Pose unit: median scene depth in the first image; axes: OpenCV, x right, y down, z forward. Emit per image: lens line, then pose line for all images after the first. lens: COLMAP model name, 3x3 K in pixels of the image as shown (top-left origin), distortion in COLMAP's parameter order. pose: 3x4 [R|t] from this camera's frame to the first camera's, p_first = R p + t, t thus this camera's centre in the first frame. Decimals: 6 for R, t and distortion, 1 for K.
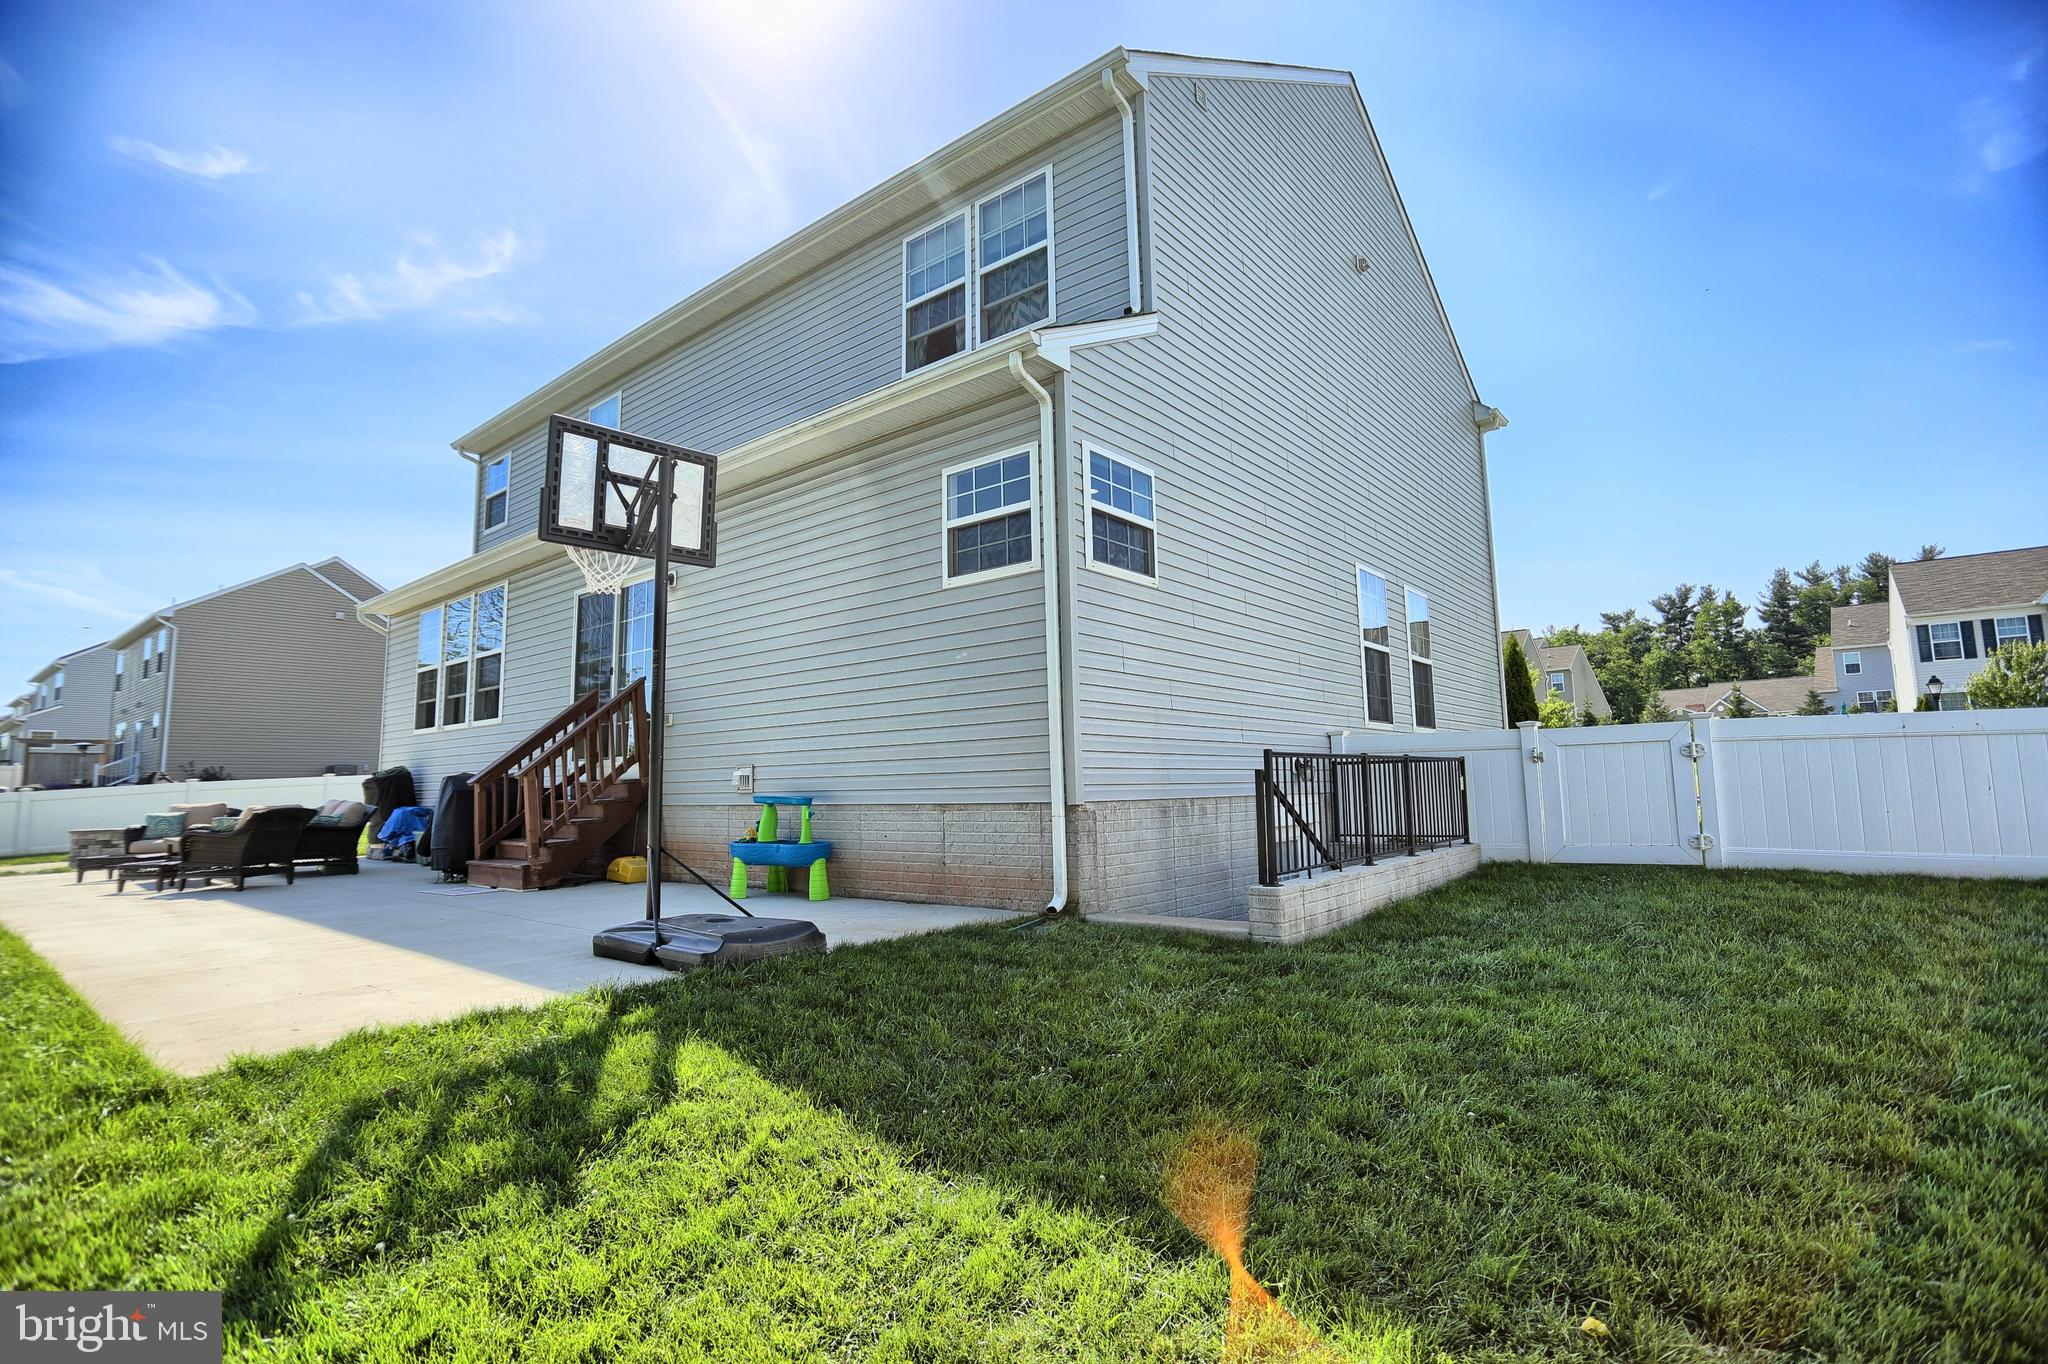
lens RADIAL K [[985.3, 0, 1024.9], [0, 985.3, 669.9], [0, 0, 1]] dist [-0.077262, 0.034838]
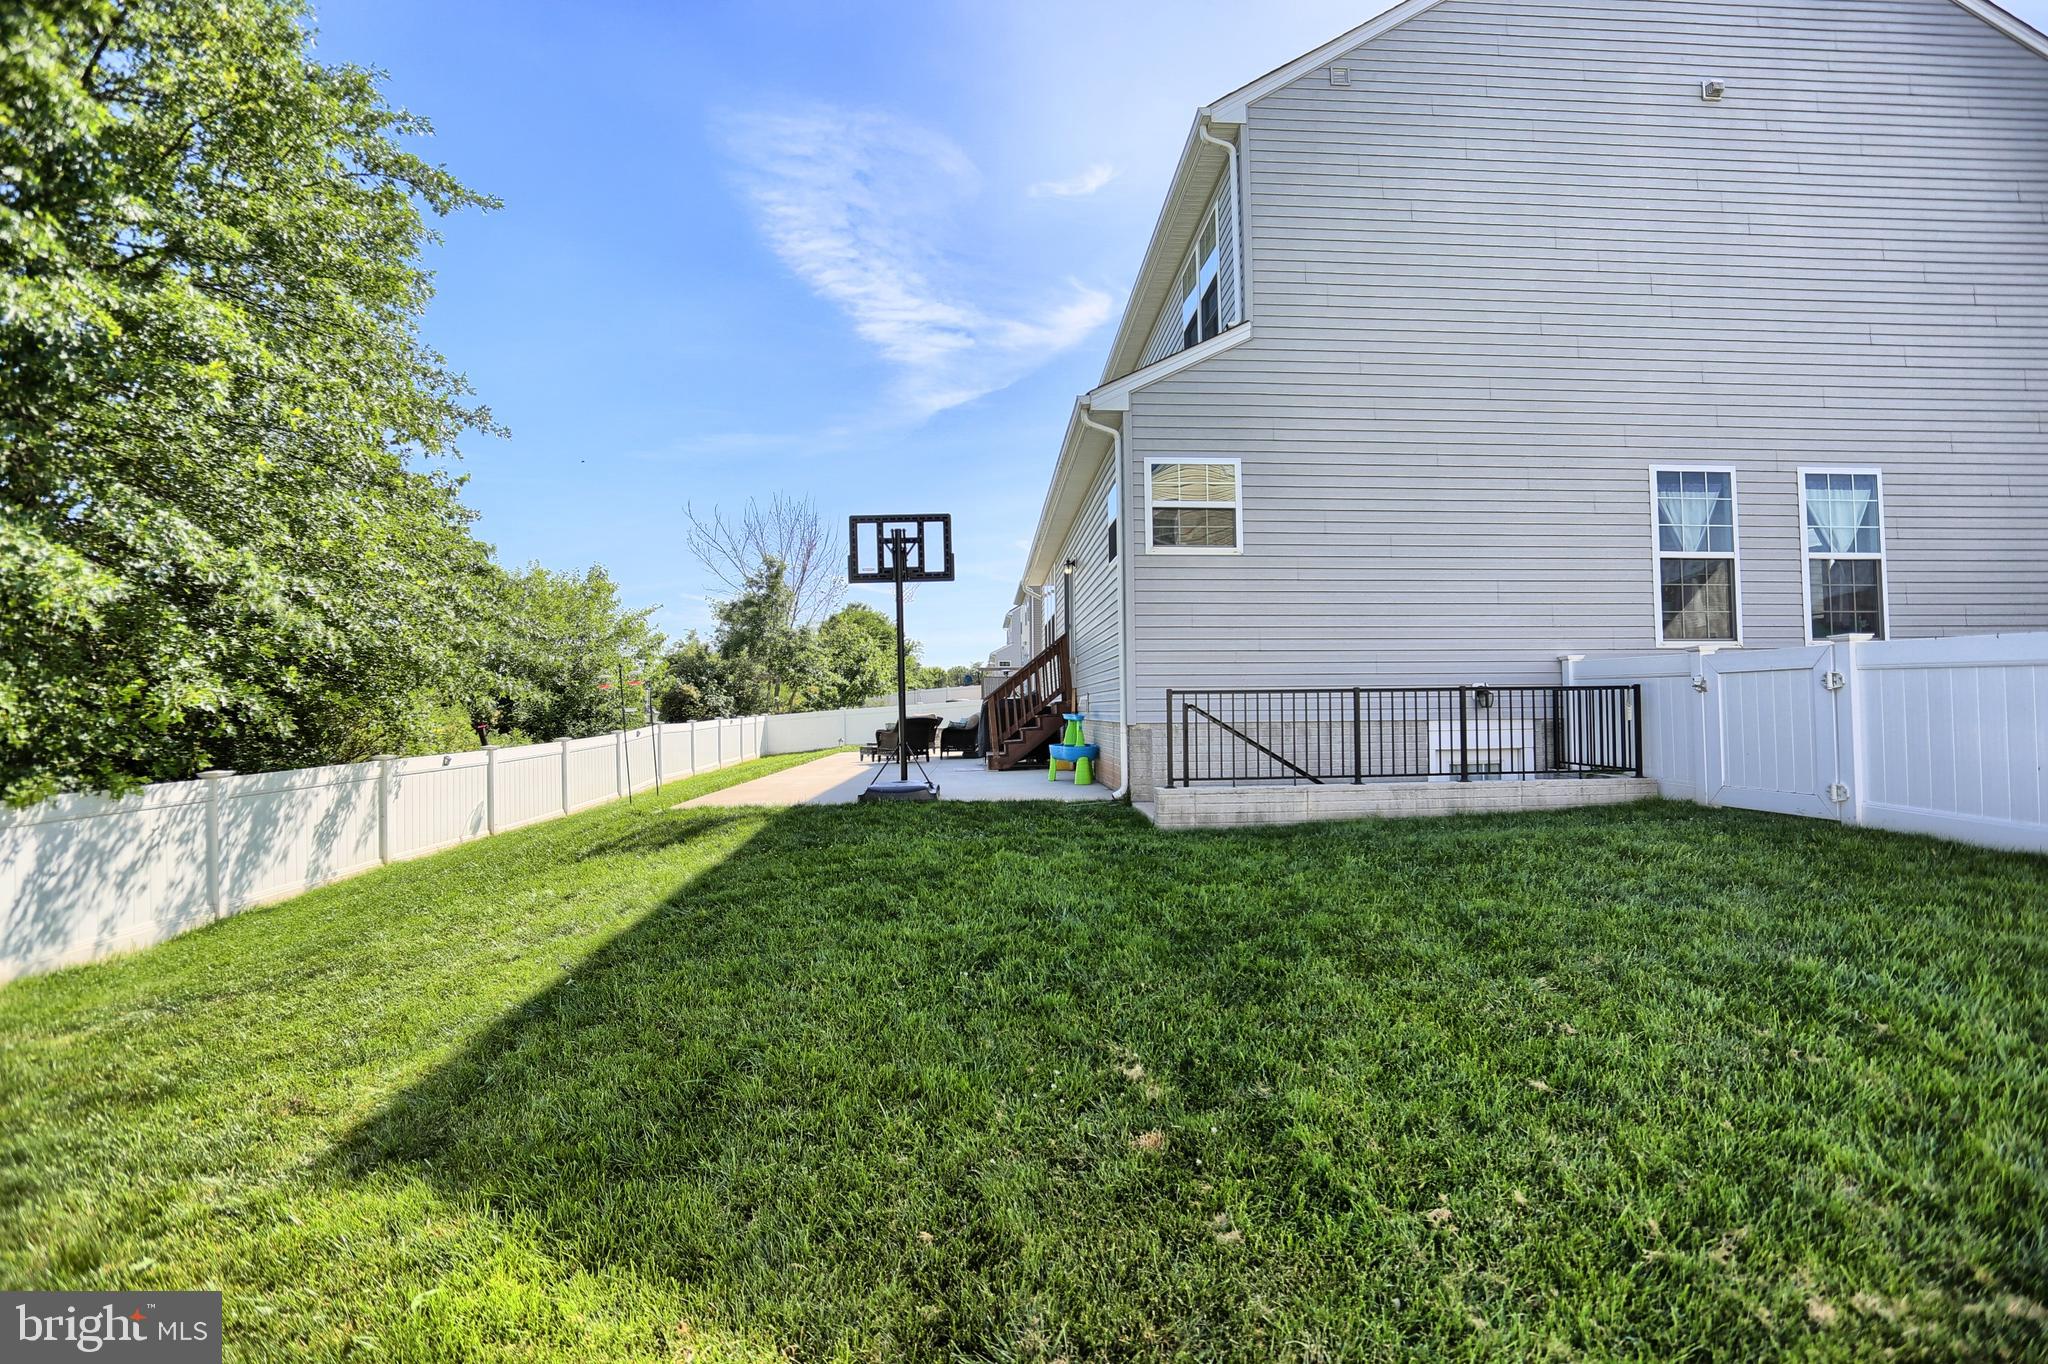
lens RADIAL K [[1018.3, 0, 1047.4], [0, 1018.3, 672.0], [0, 0, 1]] dist [-0.083136, 0.039591]
pose [[0.657610, -0.011816, -0.753266, 0.920594], [0.084111, 0.994777, 0.057826, -0.028159], [0.748649, -0.101385, 0.655169, -0.044057]]
